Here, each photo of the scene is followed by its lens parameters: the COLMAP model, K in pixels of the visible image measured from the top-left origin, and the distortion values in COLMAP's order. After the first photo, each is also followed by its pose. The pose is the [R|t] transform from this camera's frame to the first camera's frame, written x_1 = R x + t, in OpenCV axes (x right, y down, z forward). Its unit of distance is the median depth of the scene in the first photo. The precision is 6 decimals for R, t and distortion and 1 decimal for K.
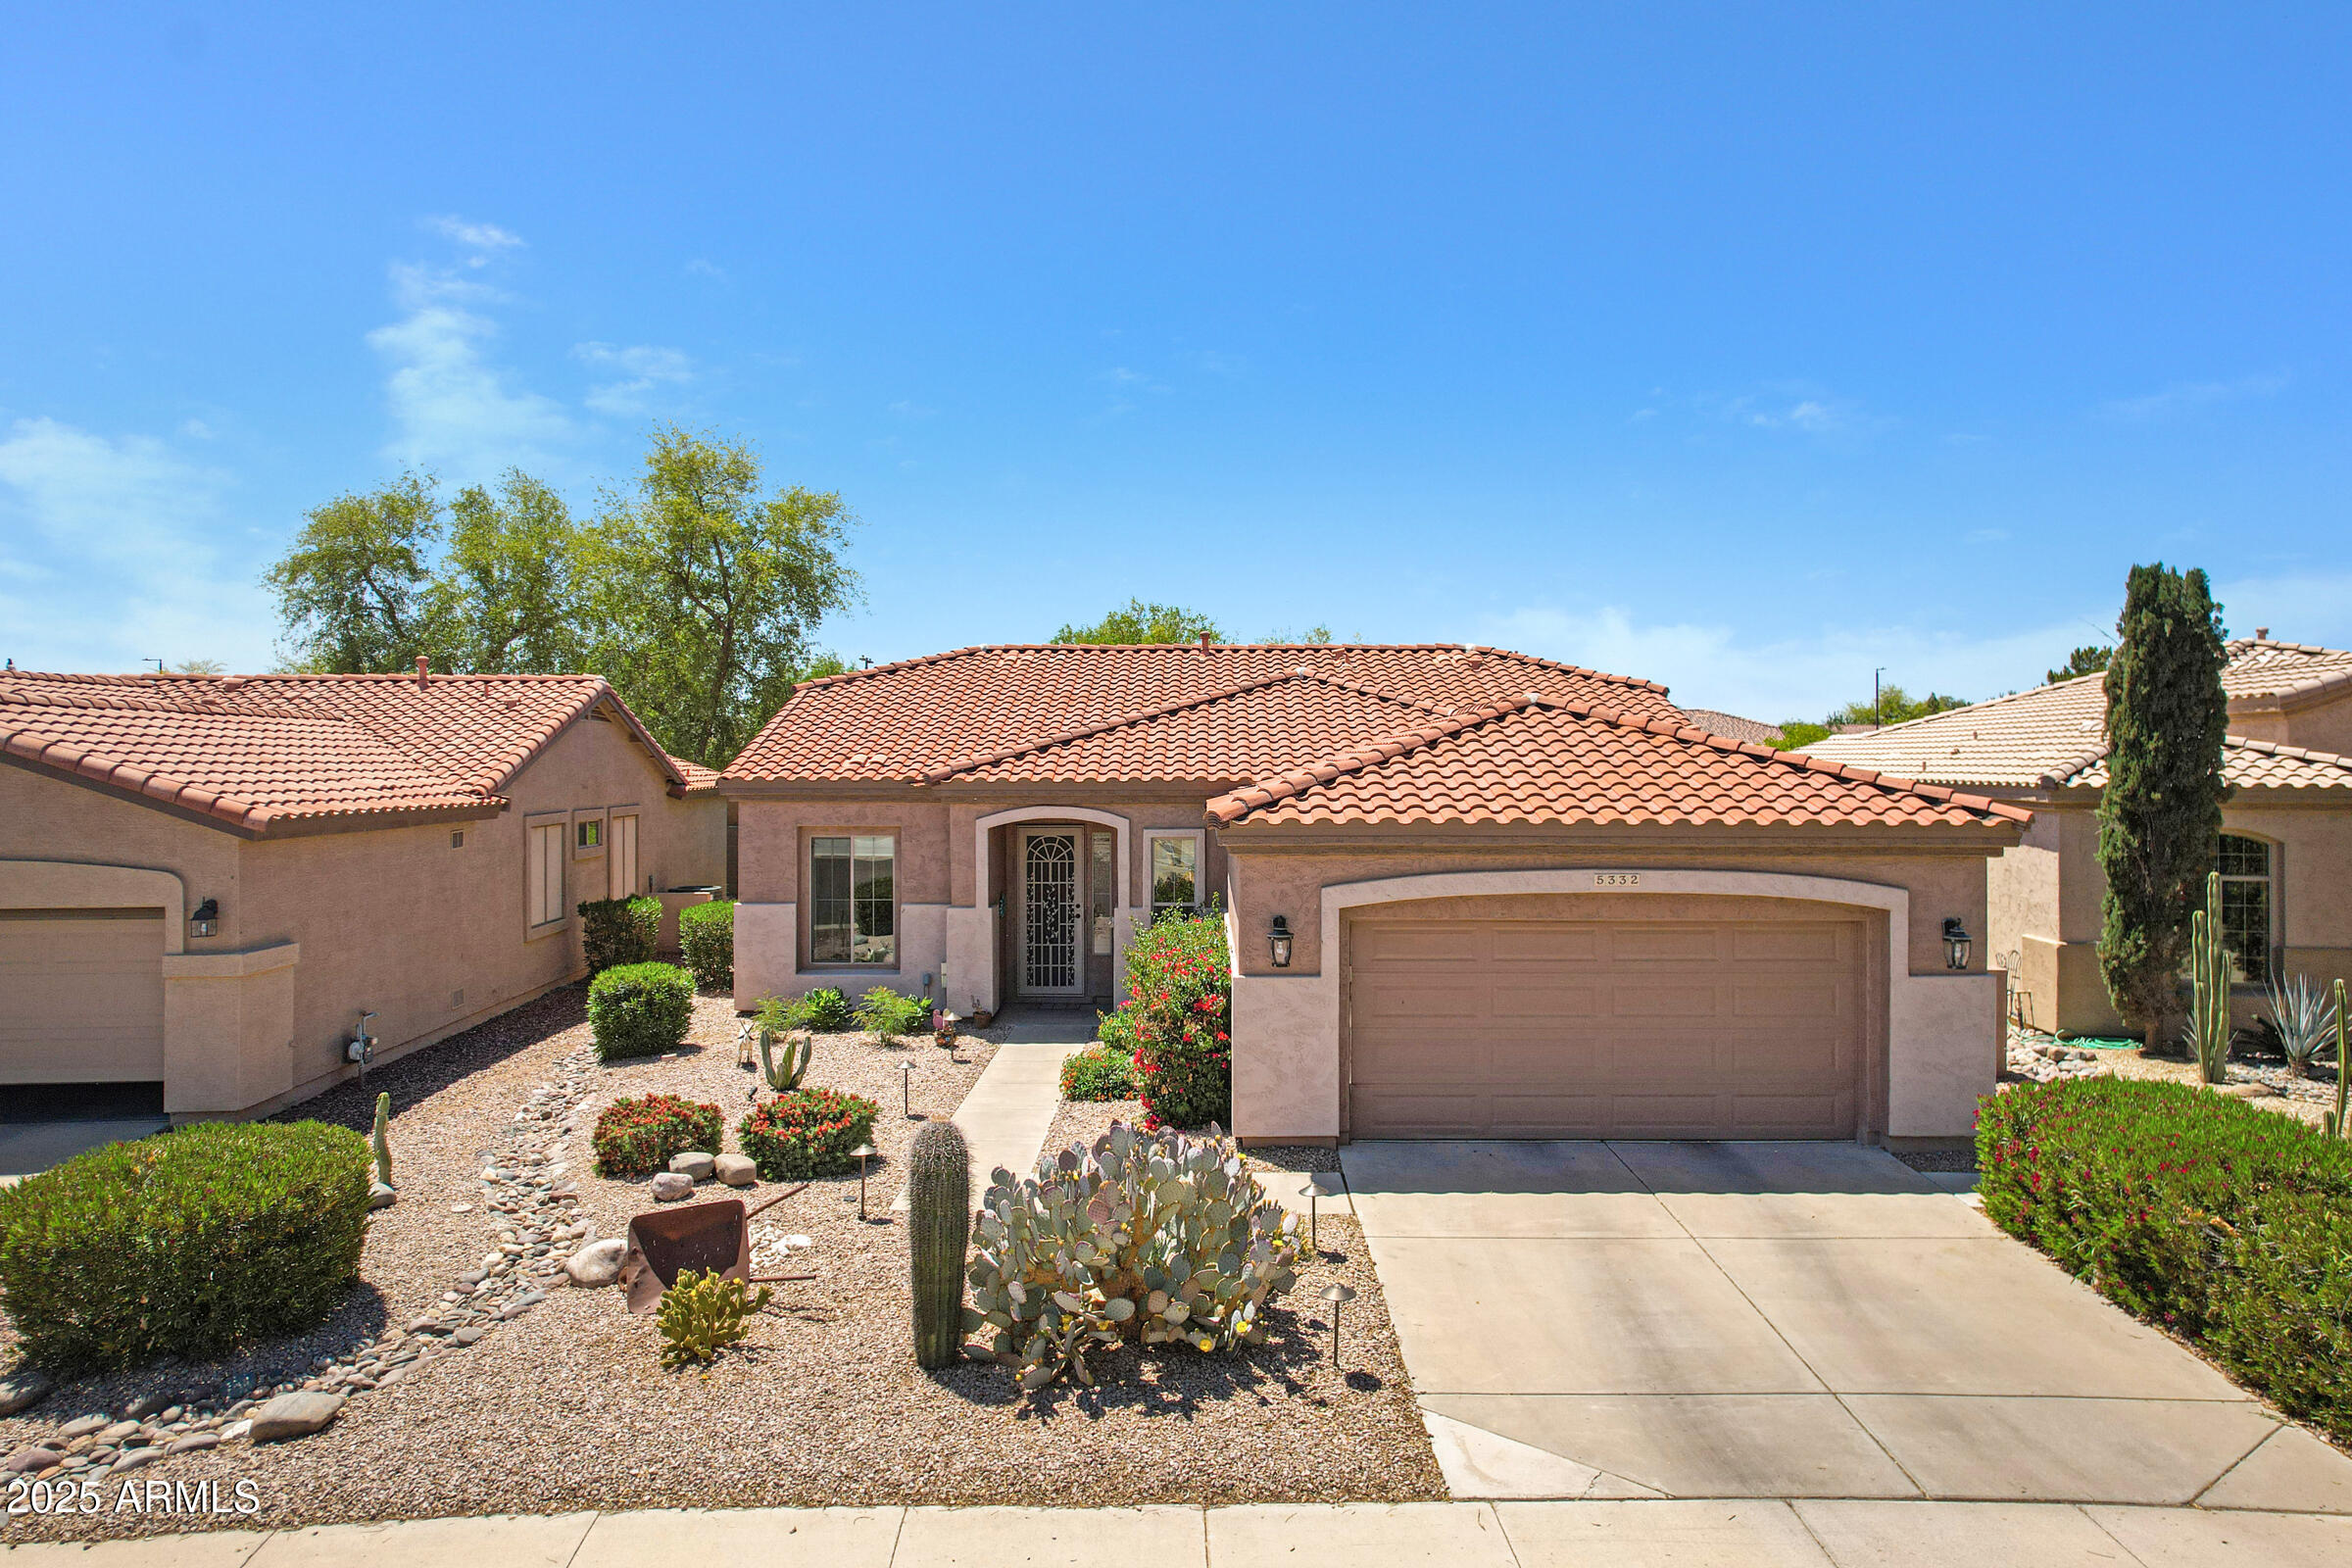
lens RADIAL K [[1523.1, 0, 1198.5], [0, 1523.1, 786.0], [0, 0, 1]] dist [-0.051566, 0.047521]
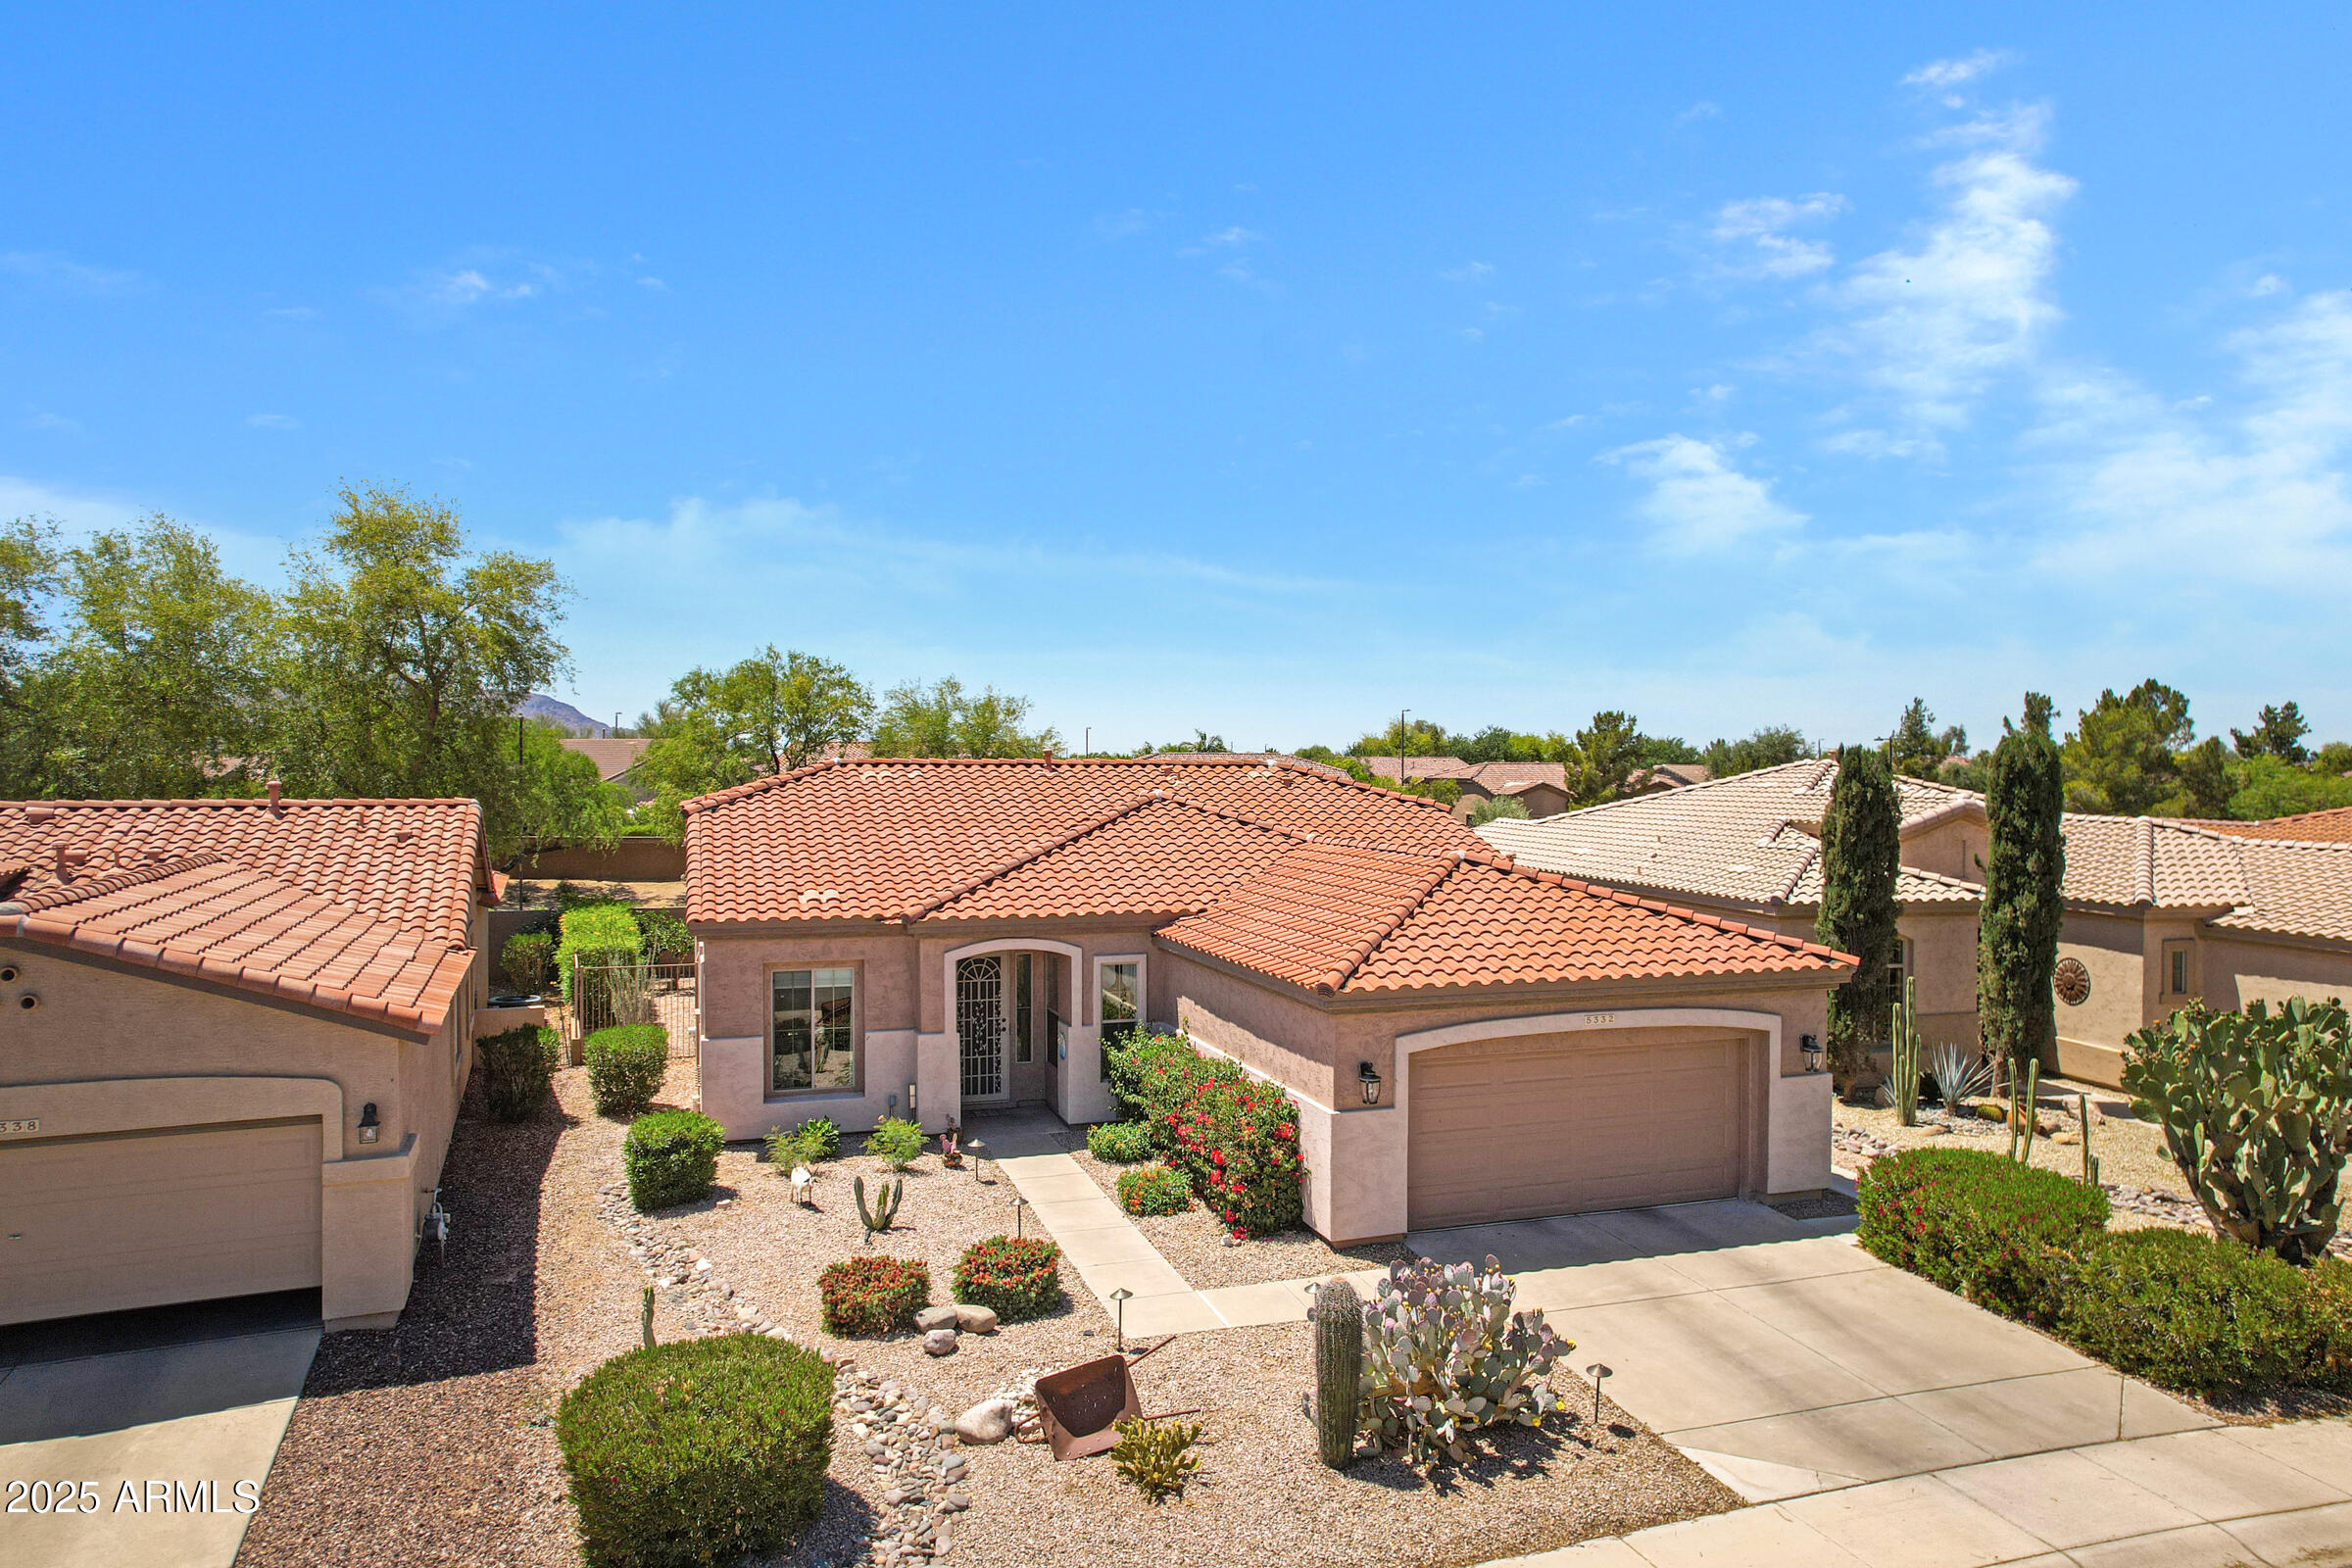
lens RADIAL K [[1523.1, 0, 1198.5], [0, 1523.1, 786.0], [0, 0, 1]] dist [-0.051566, 0.047521]
pose [[0.946322, -0.002320, 0.323217, -0.480655], [0.003541, 0.999989, -0.003190, -0.138554], [-0.323206, 0.004163, 0.946319, -0.140840]]
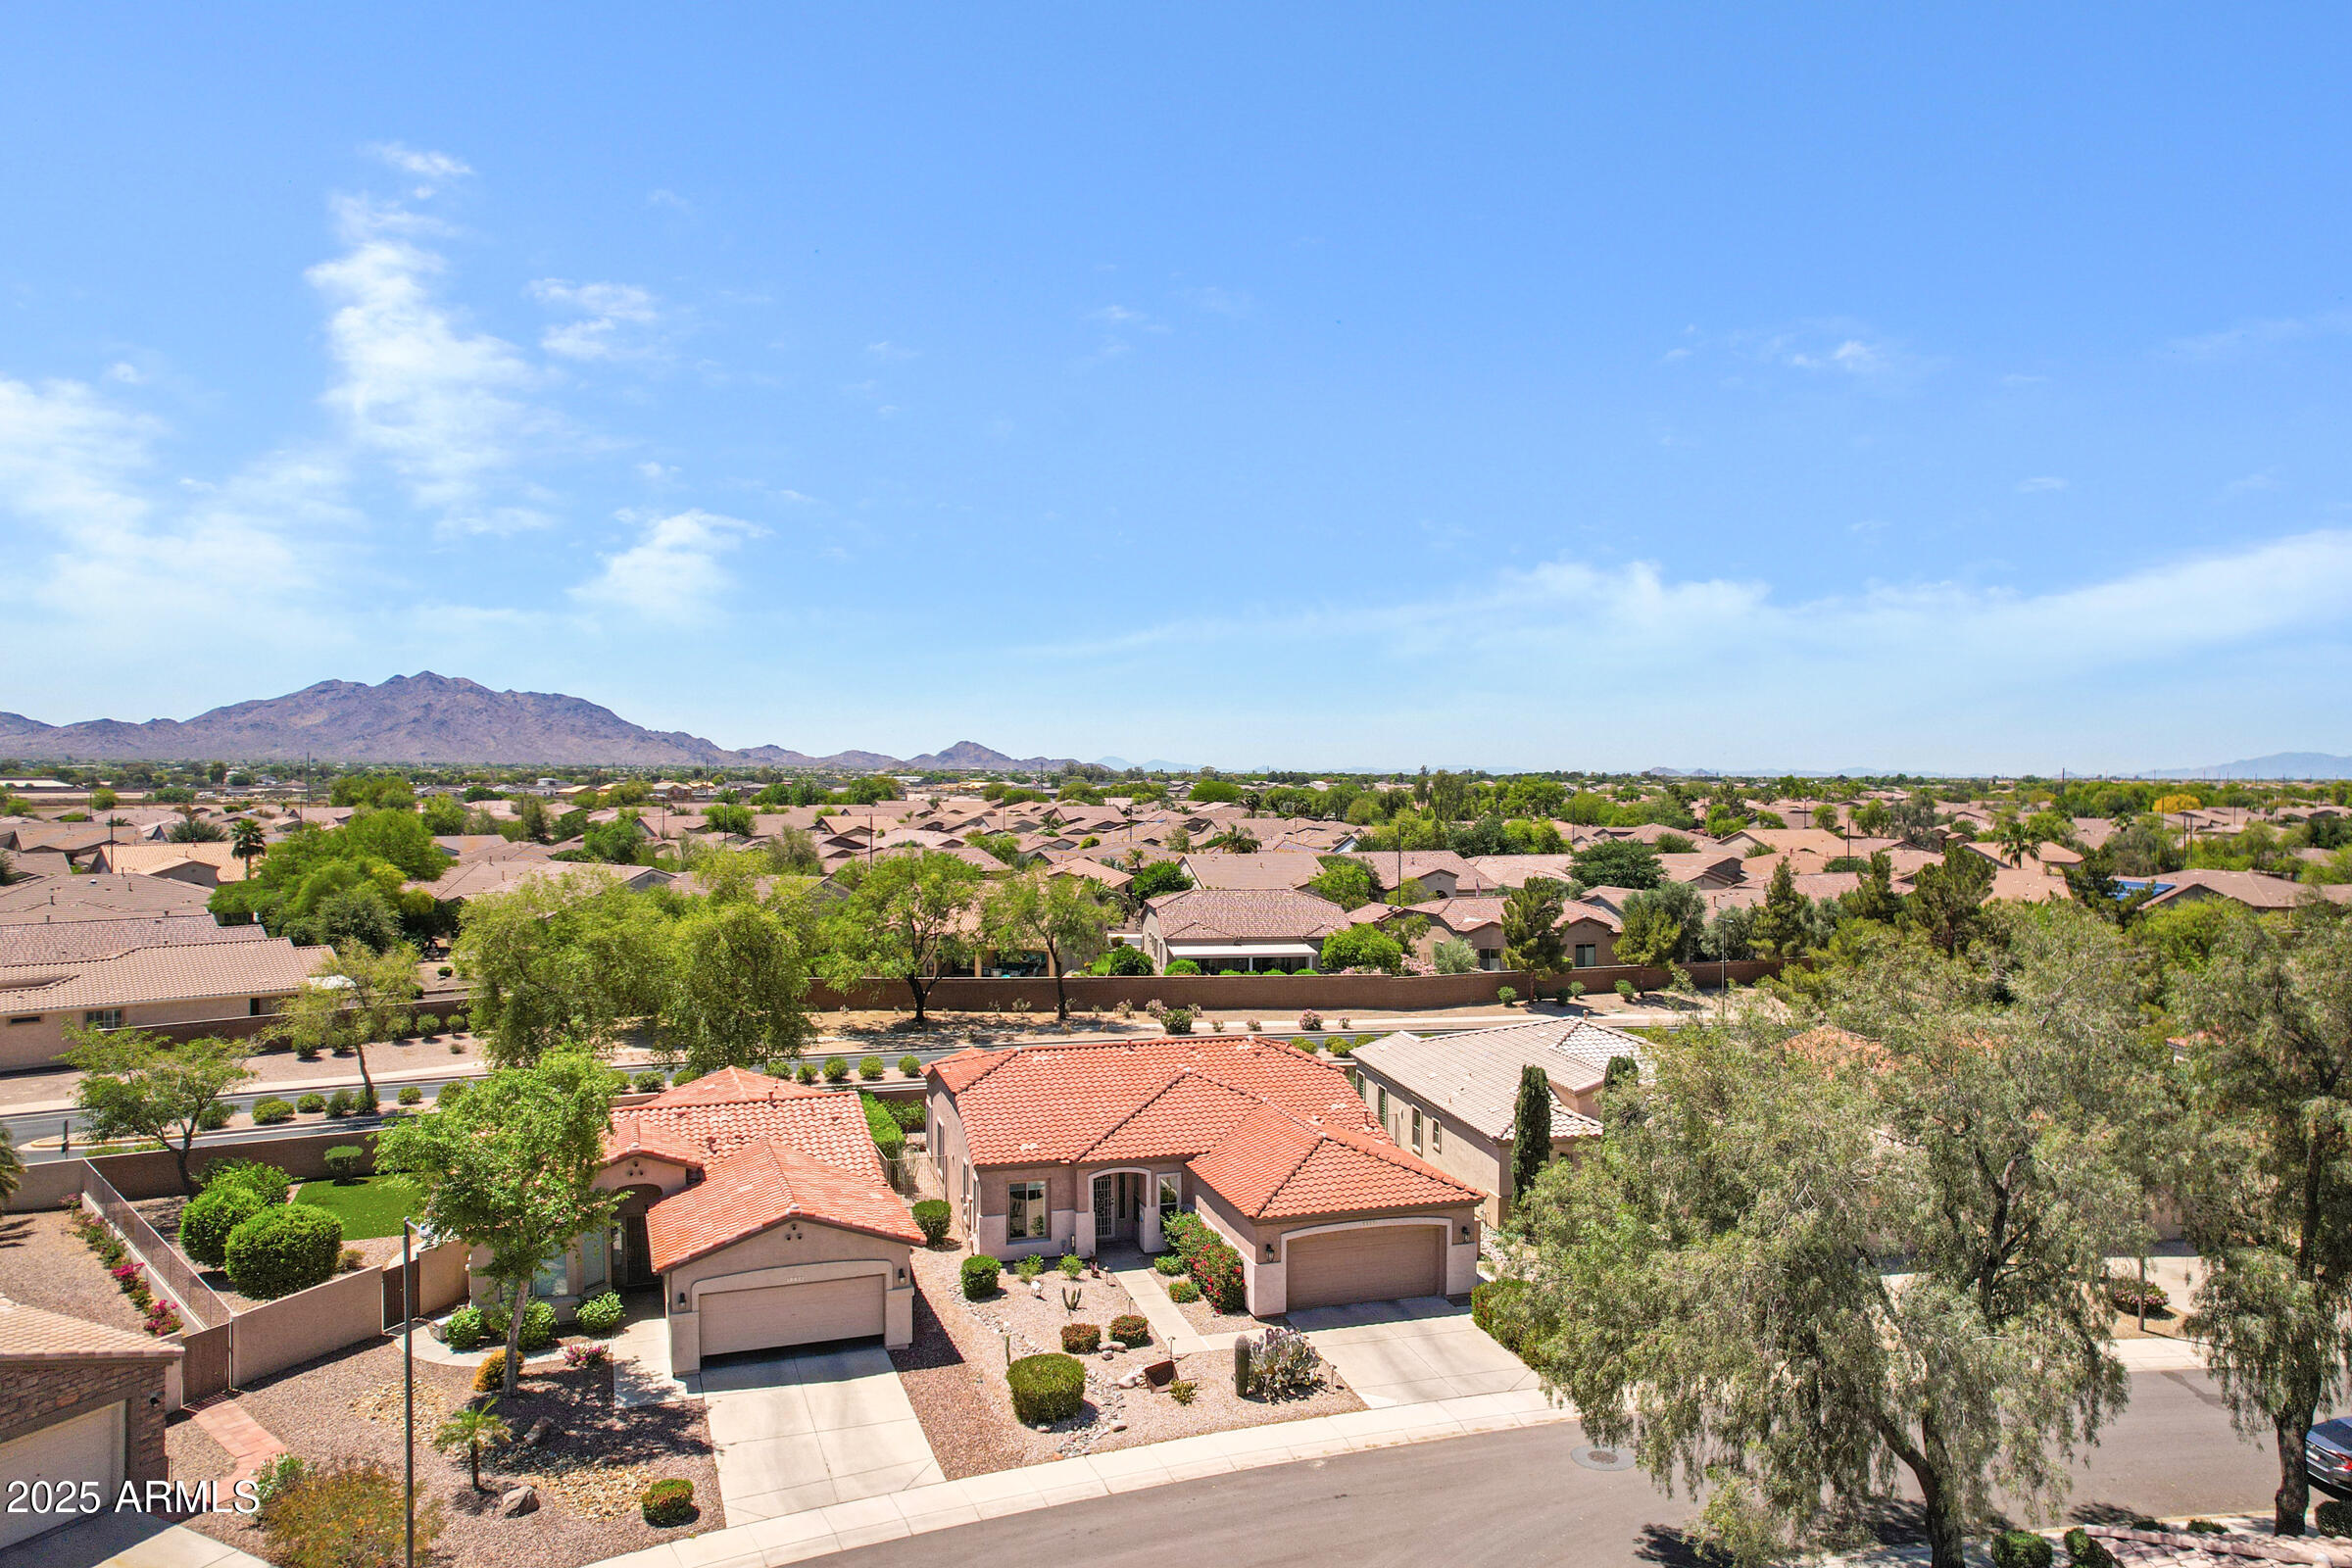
lens RADIAL K [[1523.1, 0, 1198.5], [0, 1523.1, 786.0], [0, 0, 1]] dist [-0.051566, 0.047521]
pose [[0.954094, -0.000842, 0.299505, -1.019269], [0.004078, 0.999940, -0.010181, -0.828059], [-0.299478, 0.010935, 0.954040, -1.949147]]
